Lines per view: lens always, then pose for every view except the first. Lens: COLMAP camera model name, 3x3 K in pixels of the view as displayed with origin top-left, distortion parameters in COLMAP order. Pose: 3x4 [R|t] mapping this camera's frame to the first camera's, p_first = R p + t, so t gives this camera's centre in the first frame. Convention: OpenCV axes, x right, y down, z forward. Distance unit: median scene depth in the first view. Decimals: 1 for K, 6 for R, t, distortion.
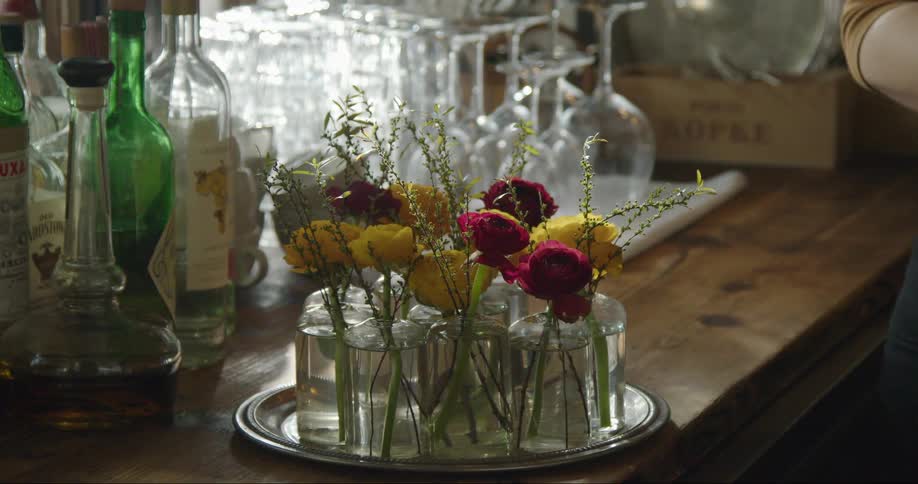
lens RADIAL K [[2715.3, 0, 456.6], [0, 2715.3, 245.5], [0, 0, 1]] dist [0.282341, 0.000000]
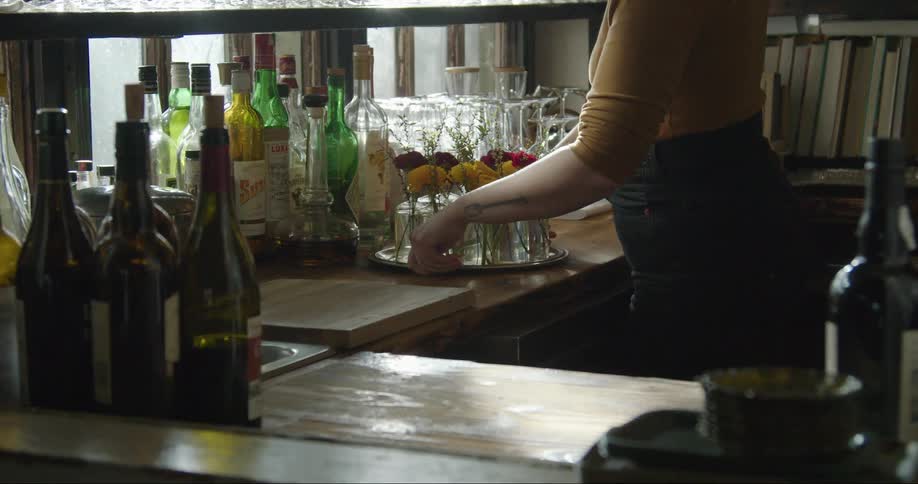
lens RADIAL K [[1834.1, 0, 457.4], [0, 1834.1, 249.2], [0, 0, 1]] dist [0.111782, 0.000000]
pose [[0.996622, -0.004805, -0.081989, 0.071957], [-0.000208, 0.998136, -0.061025, 0.108730], [0.082130, 0.060836, 0.994763, -0.323779]]
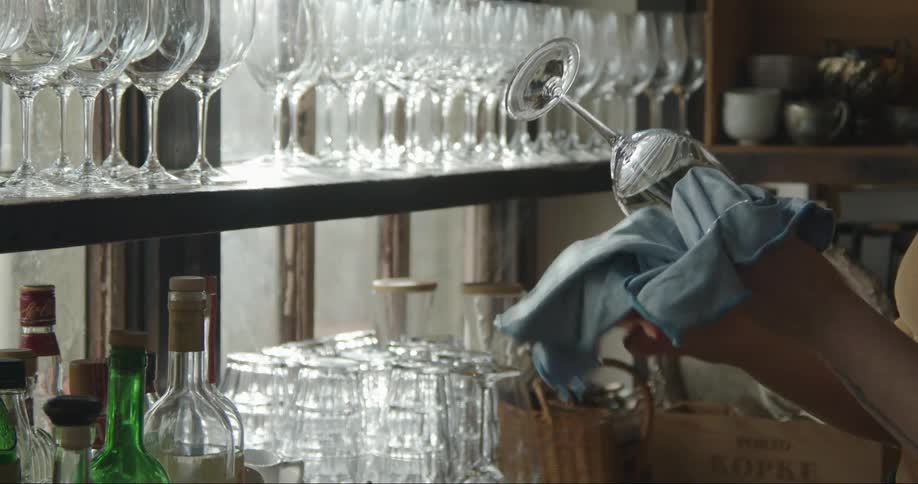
lens RADIAL K [[2351.8, 0, 465.3], [0, 2351.8, 236.7], [0, 0, 1]] dist [0.126491, 0.000000]
pose [[0.998400, 0.008617, -0.055878, 0.038184], [-0.015789, 0.991490, -0.129221, -0.014241], [0.054289, 0.129897, 0.990040, 0.130199]]
